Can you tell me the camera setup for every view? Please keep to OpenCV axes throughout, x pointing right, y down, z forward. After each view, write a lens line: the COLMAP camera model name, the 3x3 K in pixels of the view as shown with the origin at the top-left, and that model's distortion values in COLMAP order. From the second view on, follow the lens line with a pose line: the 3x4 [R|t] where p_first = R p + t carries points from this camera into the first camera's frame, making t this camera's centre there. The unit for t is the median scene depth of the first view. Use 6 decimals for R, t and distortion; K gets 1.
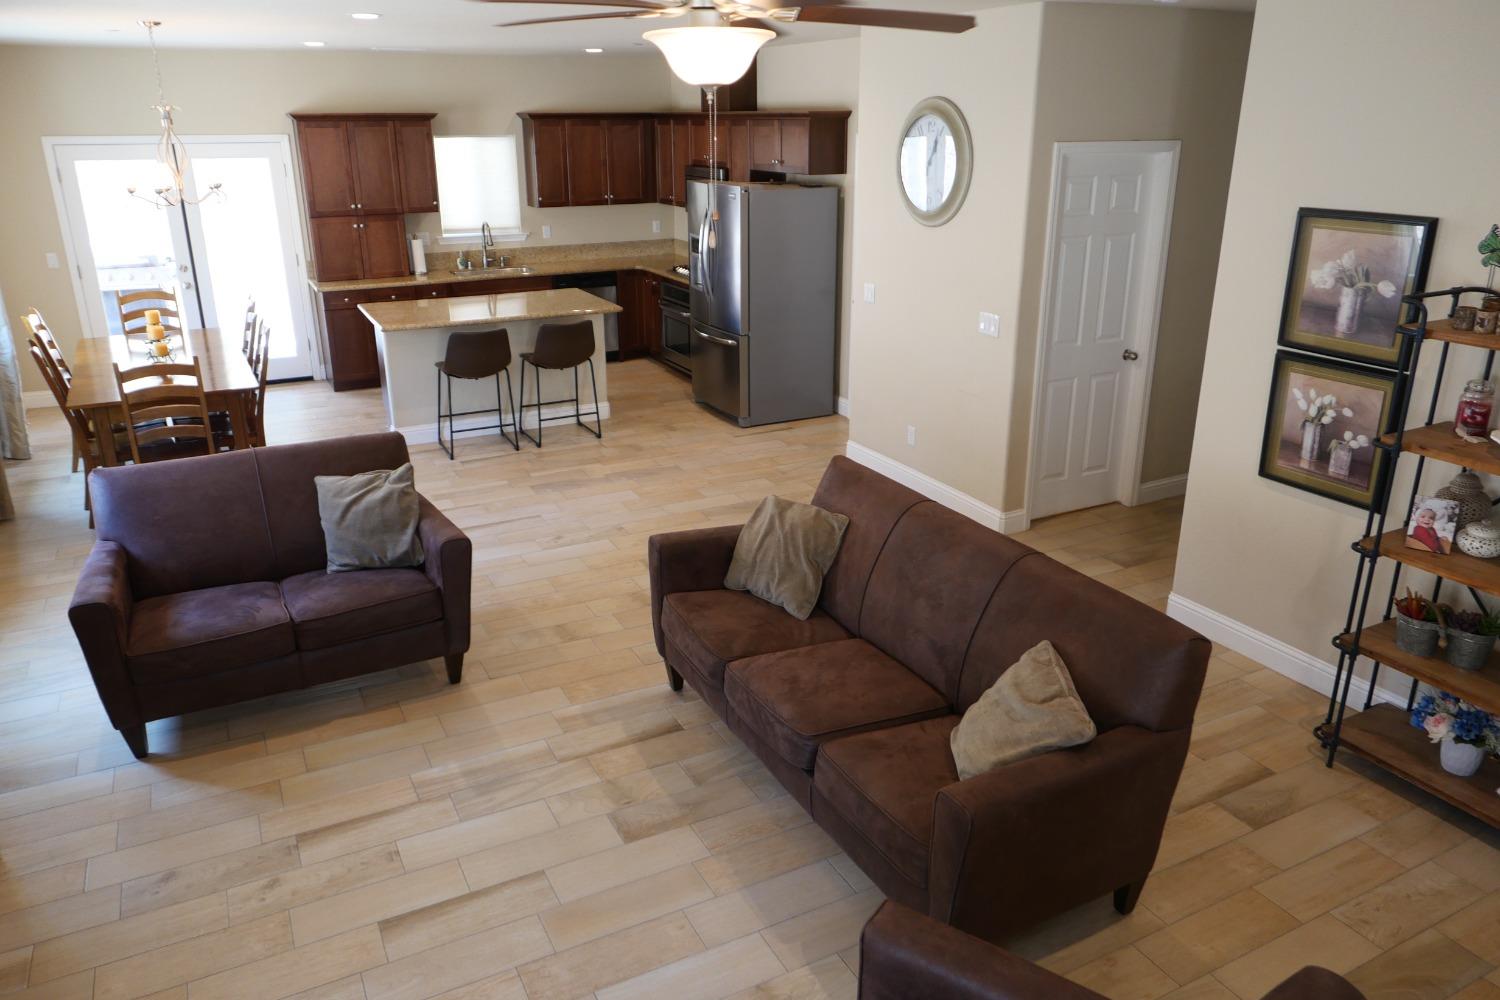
lens RADIAL K [[1060.3, 0, 751.7], [0, 1060.3, 492.1], [0, 0, 1]] dist [-0.002970, -0.002760]
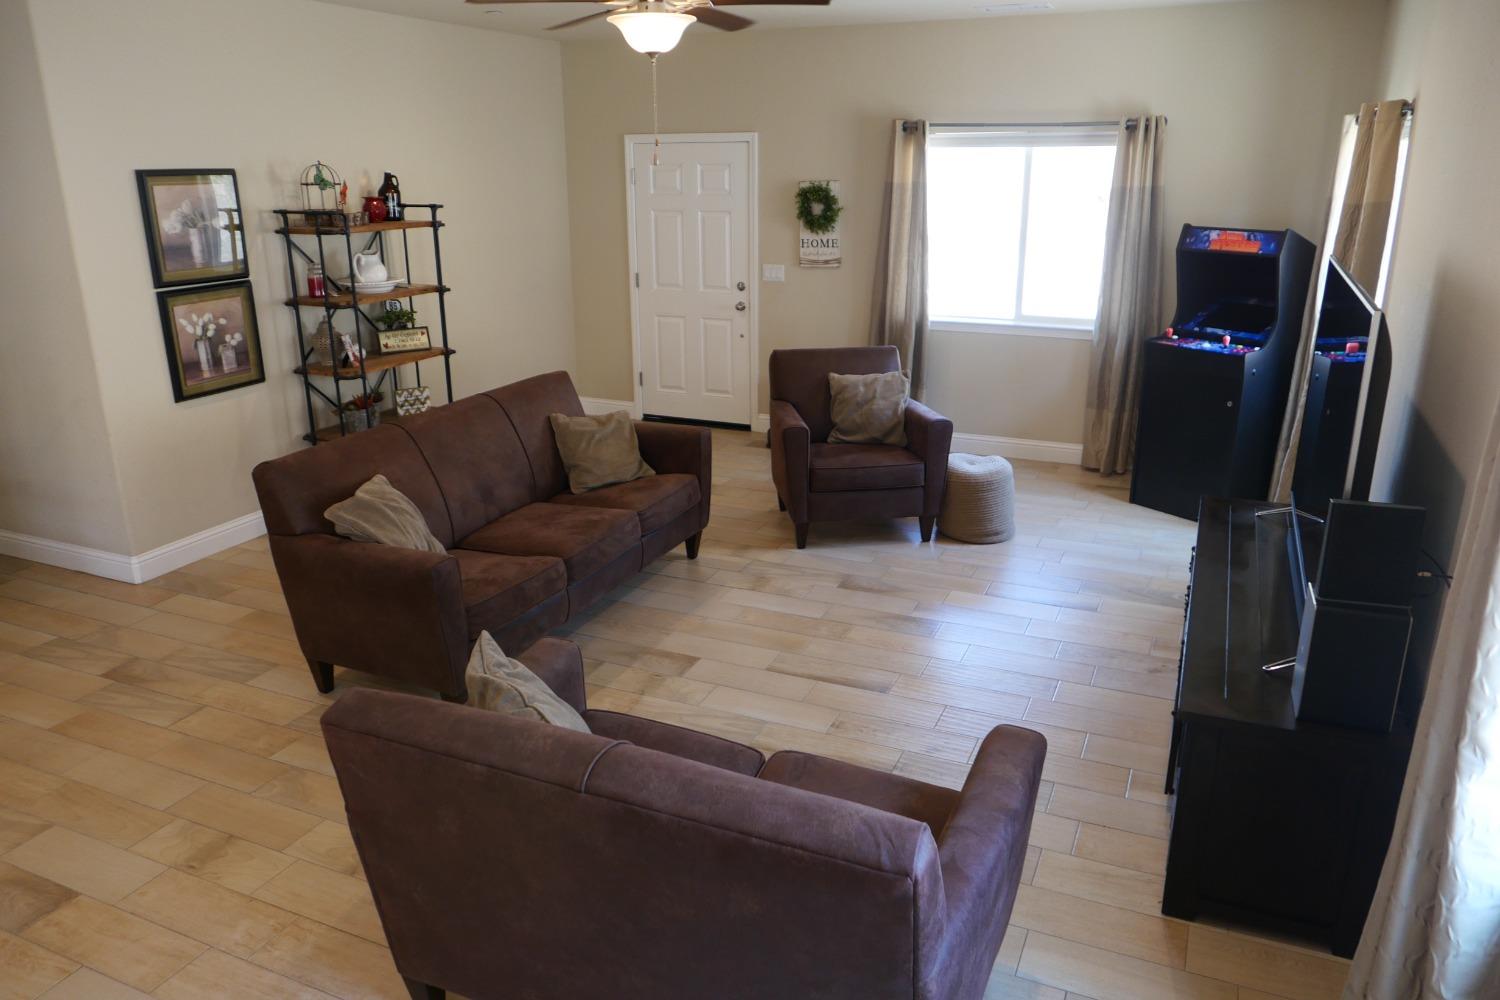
lens RADIAL K [[1060.3, 0, 748.1], [0, 1060.3, 502.3], [0, 0, 1]] dist [-0.002970, -0.002760]
pose [[-0.620344, -0.226219, 0.750998, -0.886356], [0.275647, 0.833543, 0.478775, -0.336817], [-0.734297, 0.504015, -0.454727, 1.221700]]
